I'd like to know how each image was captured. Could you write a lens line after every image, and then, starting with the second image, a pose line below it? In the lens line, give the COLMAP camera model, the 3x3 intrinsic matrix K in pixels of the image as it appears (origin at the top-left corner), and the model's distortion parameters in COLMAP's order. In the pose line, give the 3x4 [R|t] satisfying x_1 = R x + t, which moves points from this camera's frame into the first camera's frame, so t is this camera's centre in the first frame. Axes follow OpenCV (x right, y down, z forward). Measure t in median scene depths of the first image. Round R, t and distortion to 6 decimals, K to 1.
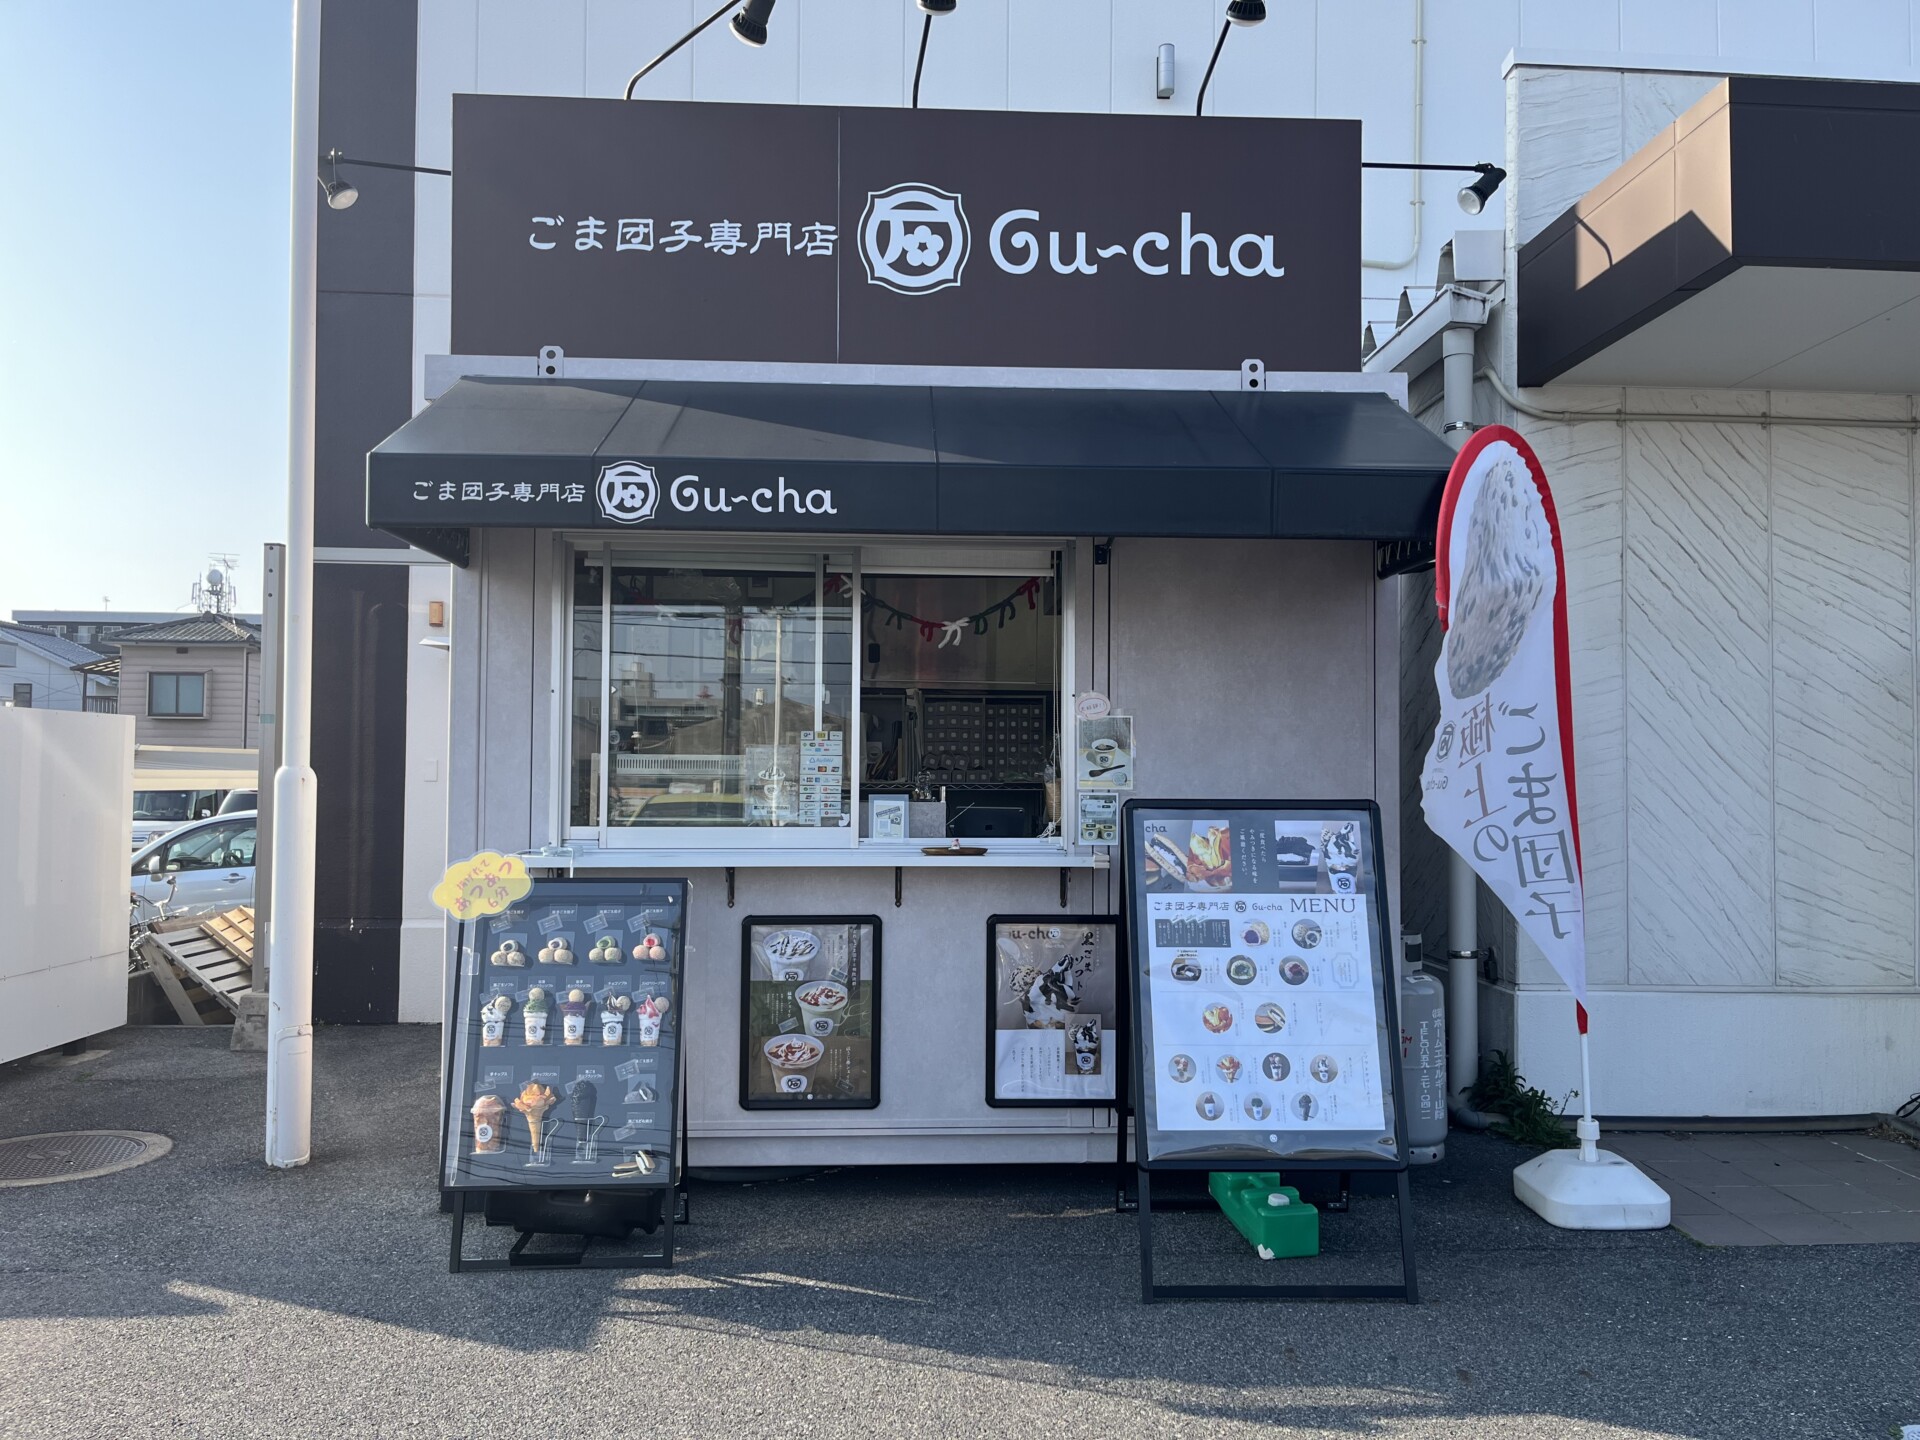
lens RADIAL K [[1455.3, 0, 957.5], [0, 1455.3, 721.8], [0, 0, 1]] dist [0.027962, -0.025760]
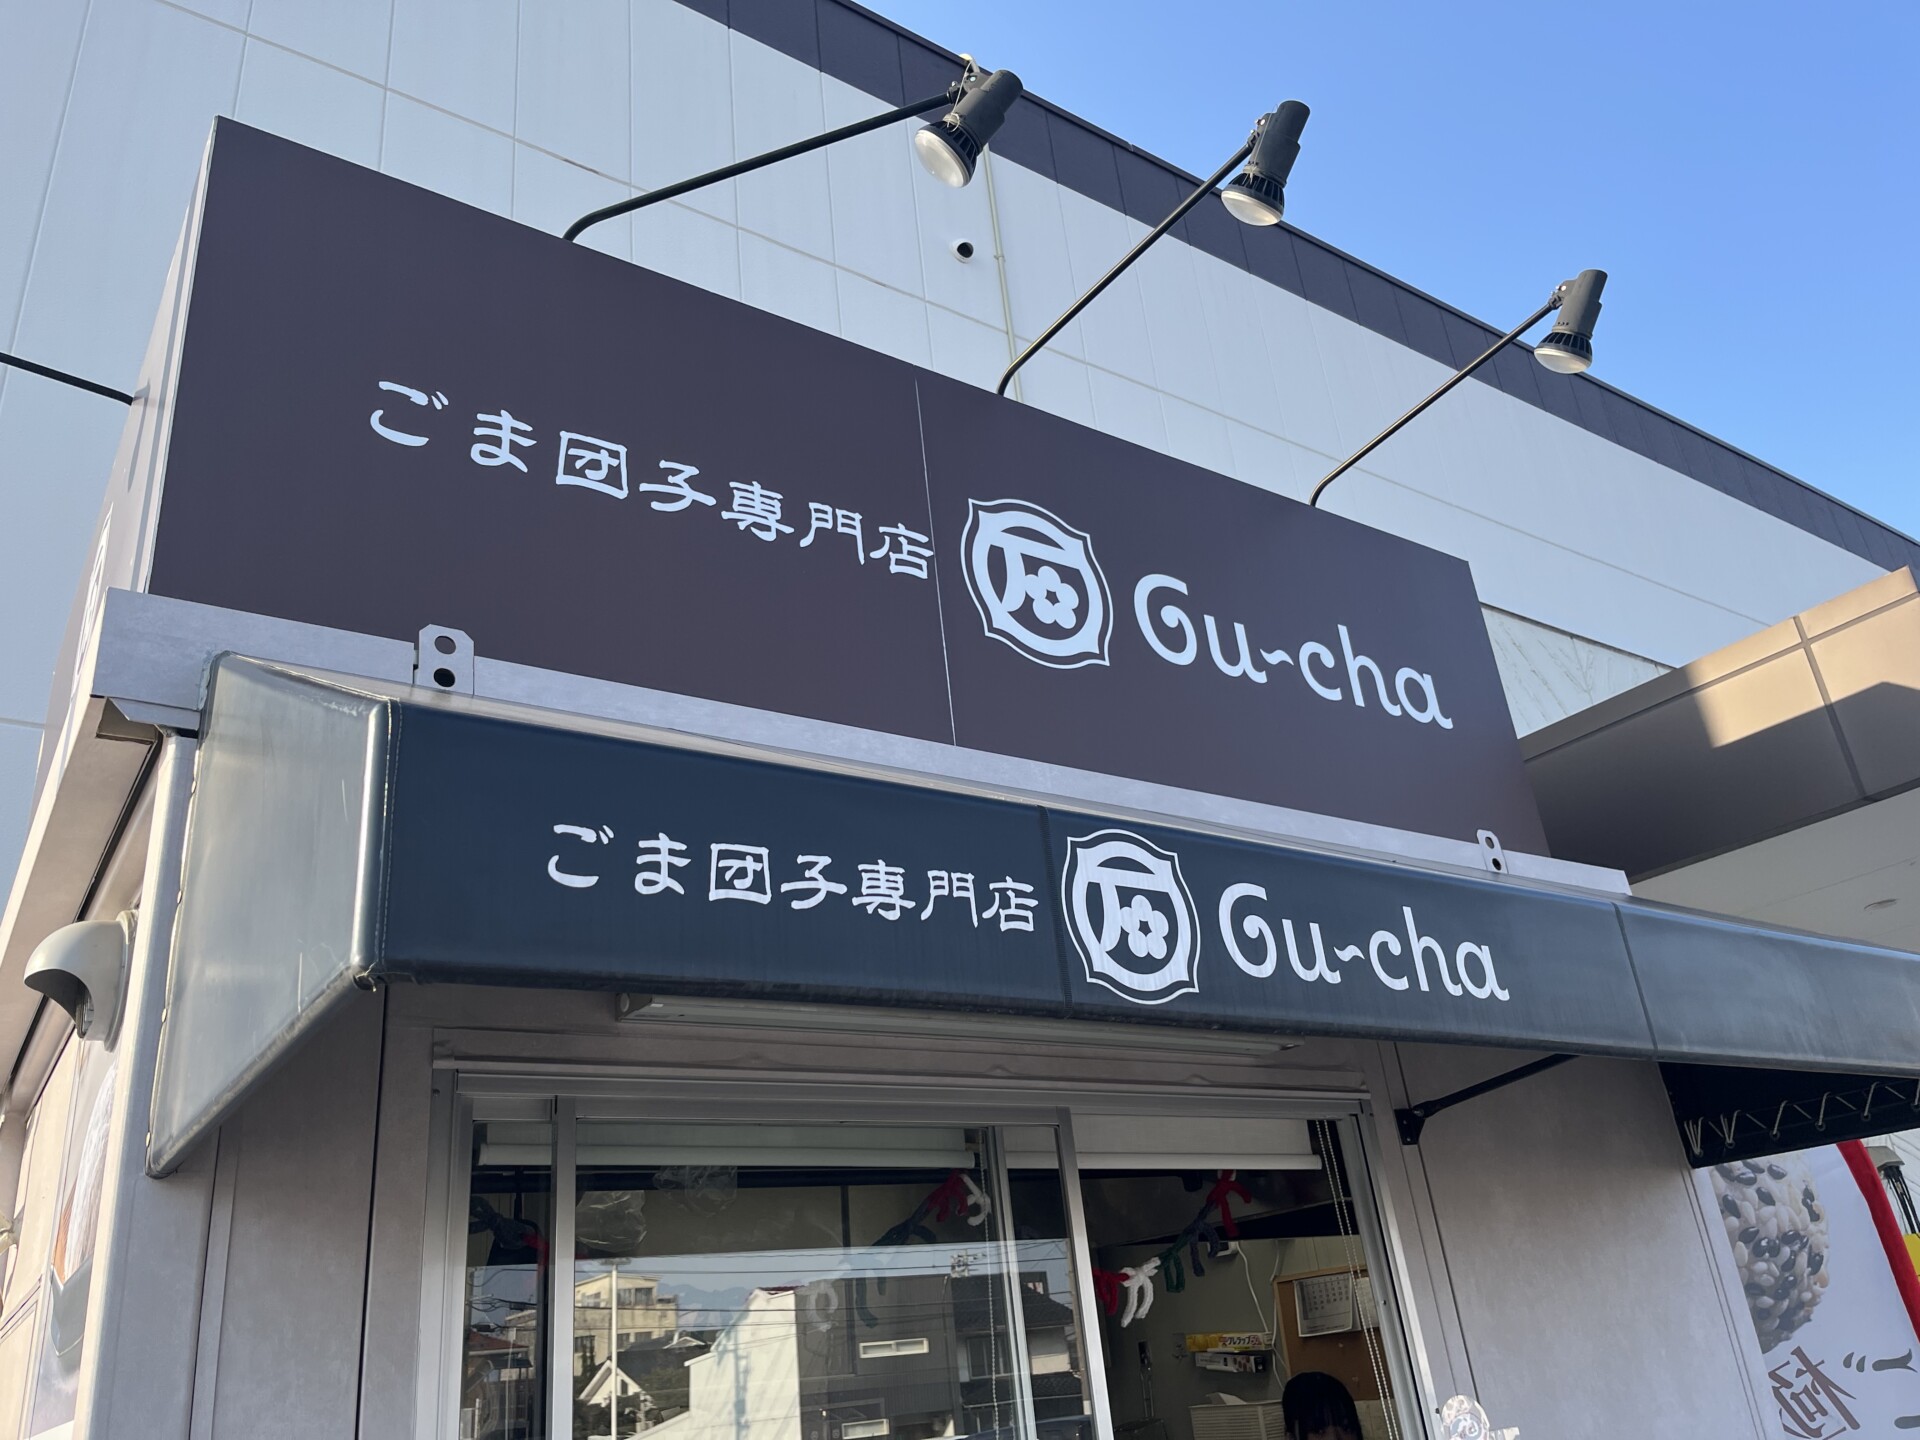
lens RADIAL K [[1455.3, 0, 962.5], [0, 1455.3, 722.5], [0, 0, 1]] dist [0.027962, -0.025760]
pose [[0.840794, 0.139805, 0.522991, -0.360461], [0.084072, 0.920637, -0.381261, -0.055909], [-0.534787, 0.364531, 0.762312, 0.590589]]
